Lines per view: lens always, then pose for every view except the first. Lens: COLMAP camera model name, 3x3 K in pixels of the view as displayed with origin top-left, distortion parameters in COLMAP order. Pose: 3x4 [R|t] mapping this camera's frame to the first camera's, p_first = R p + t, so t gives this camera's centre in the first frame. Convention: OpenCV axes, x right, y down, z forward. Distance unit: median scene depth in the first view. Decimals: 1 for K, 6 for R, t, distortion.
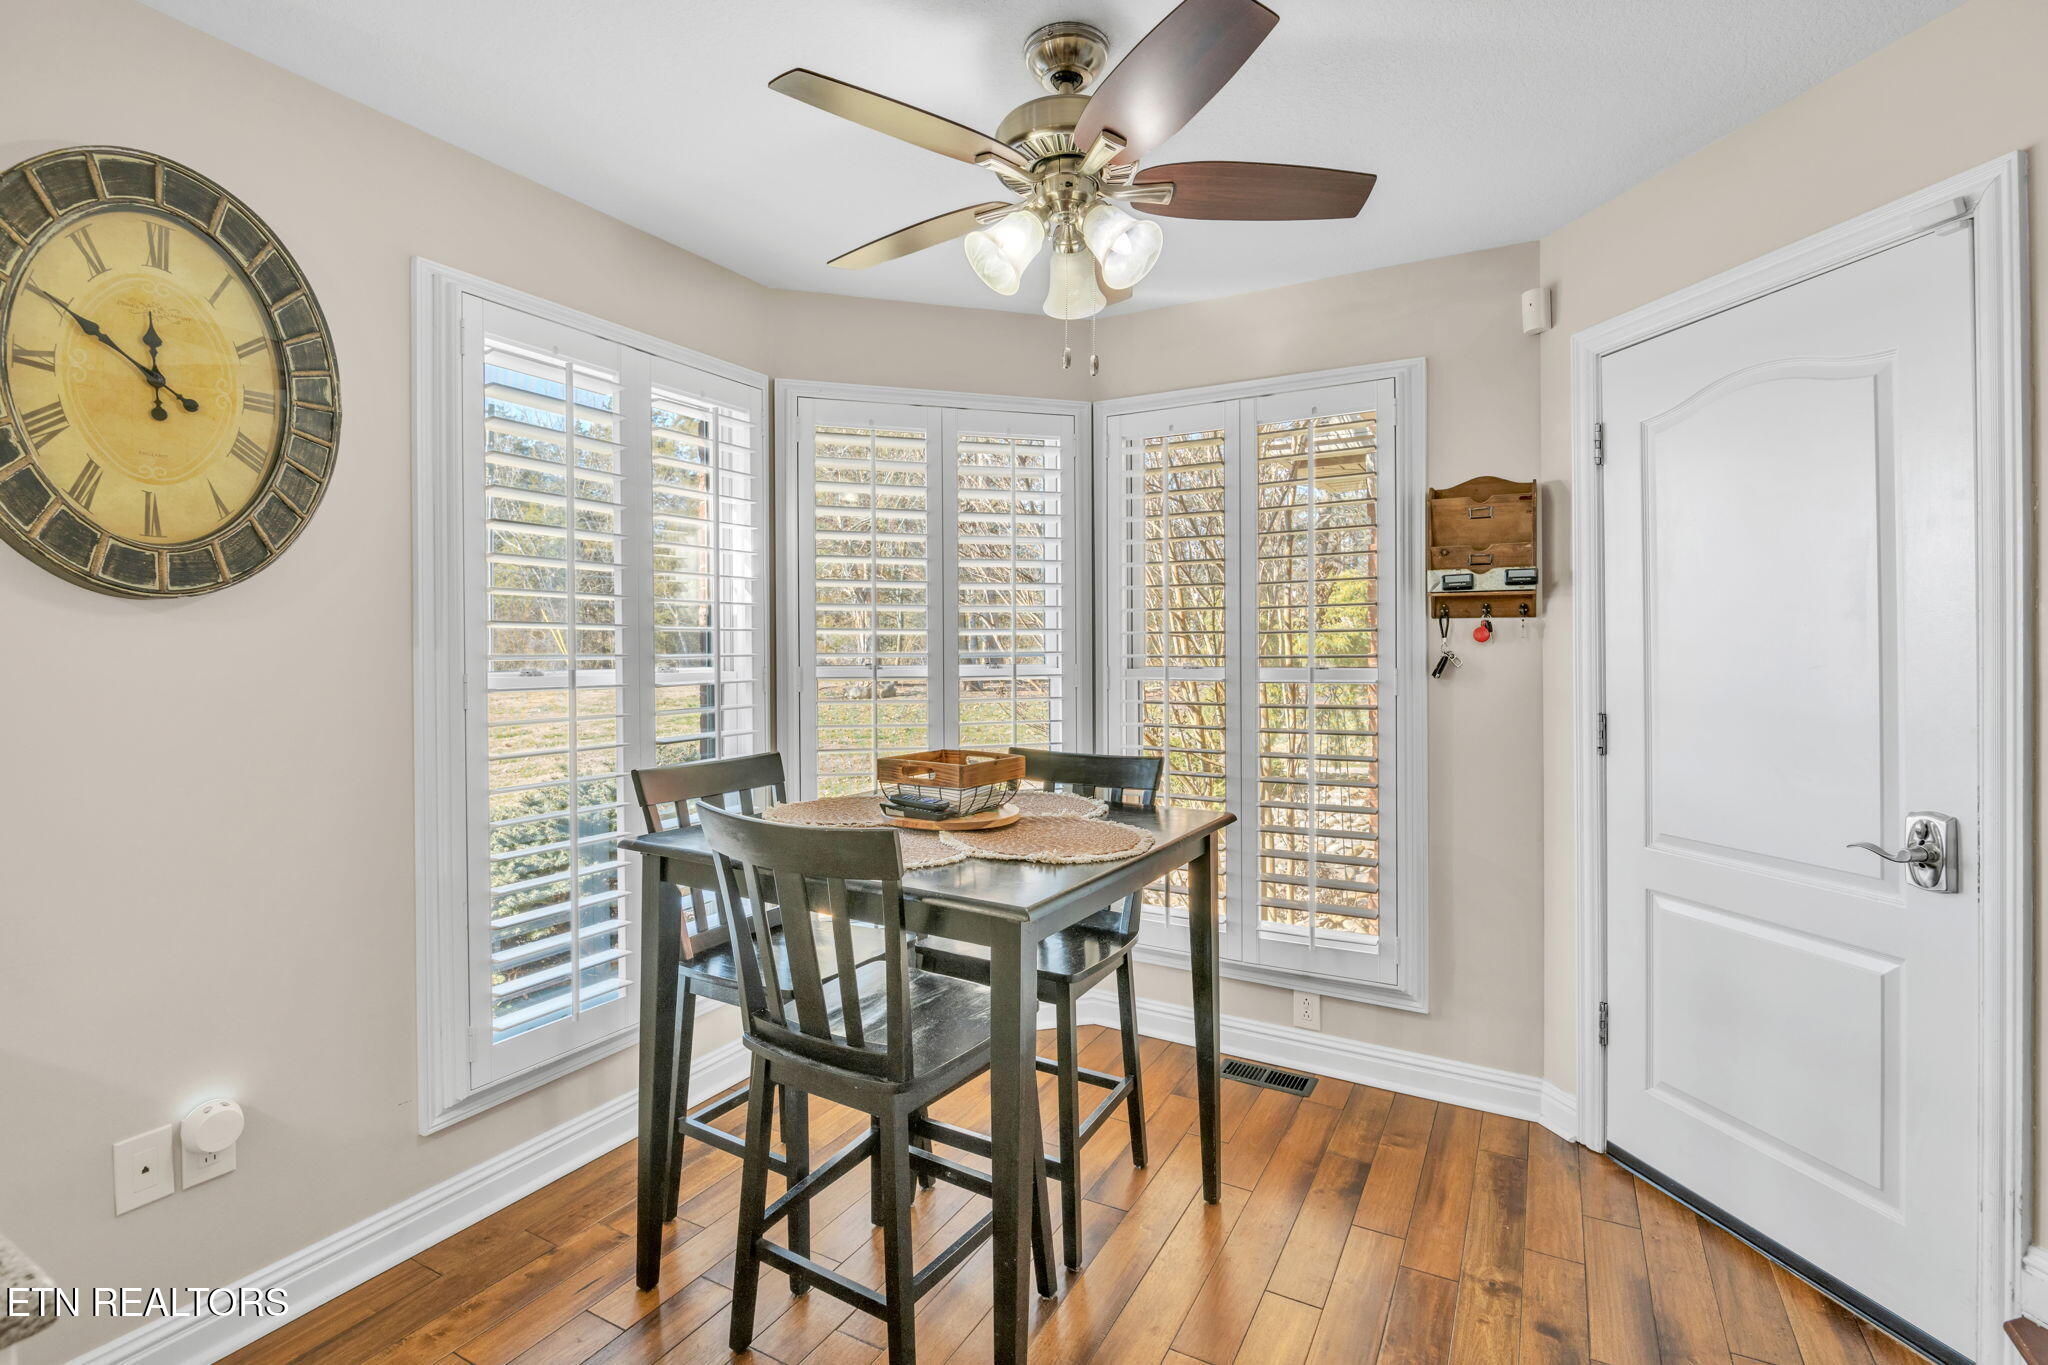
lens RADIAL K [[968.1, 0, 1024.0], [0, 968.1, 682.5], [0, 0, 1]] dist [0.011878, -0.016281]
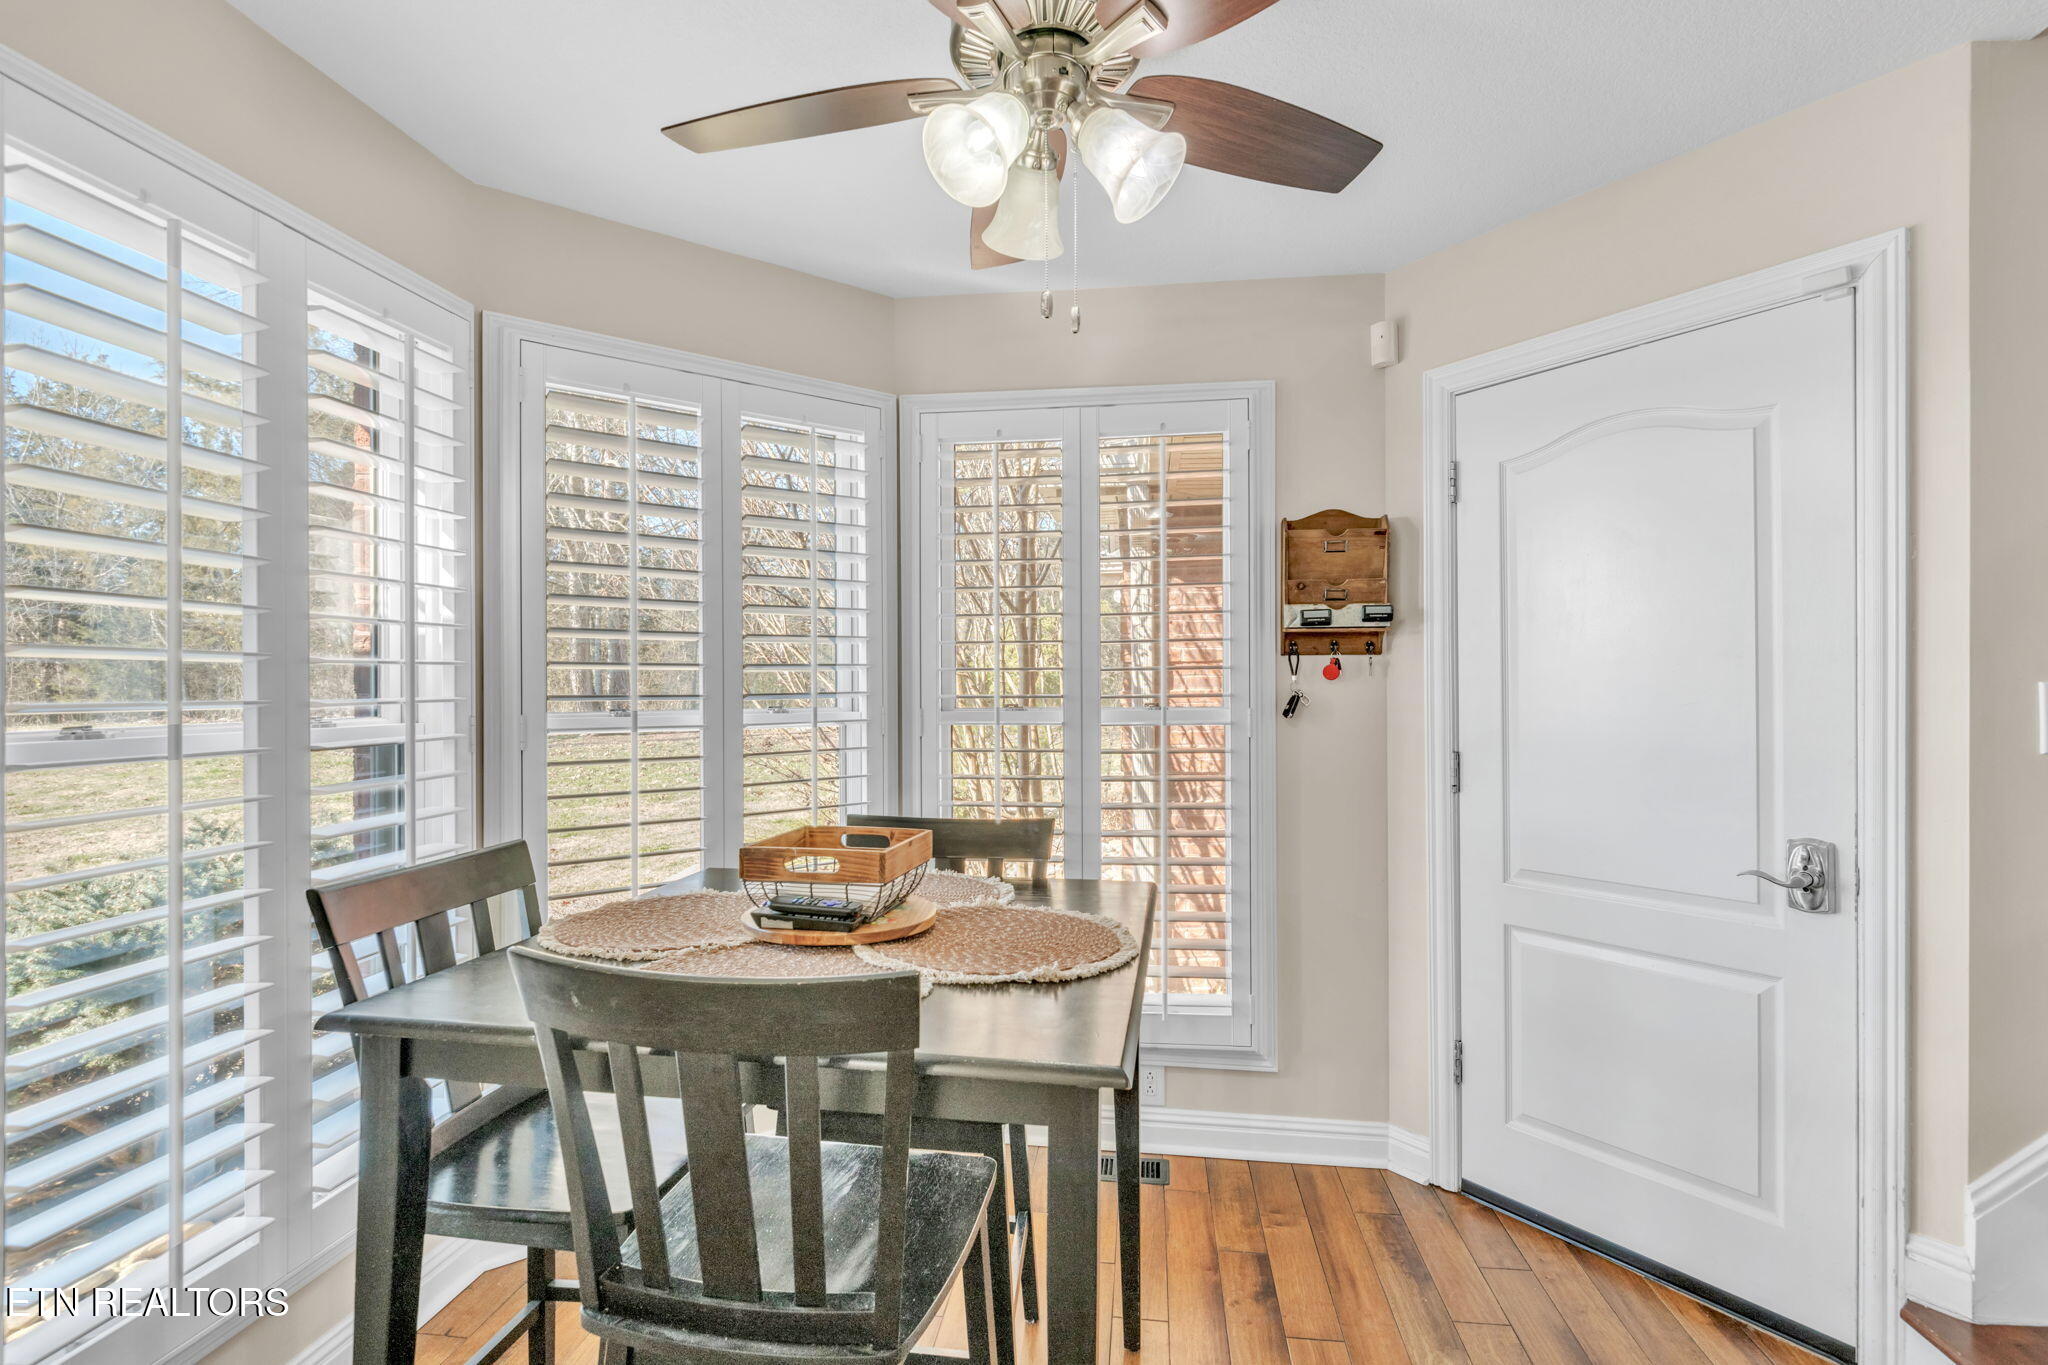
lens RADIAL K [[978.4, 0, 1024.2], [0, 978.4, 704.3], [0, 0, 1]] dist [0.010516, -0.018116]
pose [[0.926397, -0.010523, 0.376401, -0.190071], [0.016825, 0.999768, -0.013461, -0.010081], [-0.376172, 0.018803, 0.926359, 0.223335]]
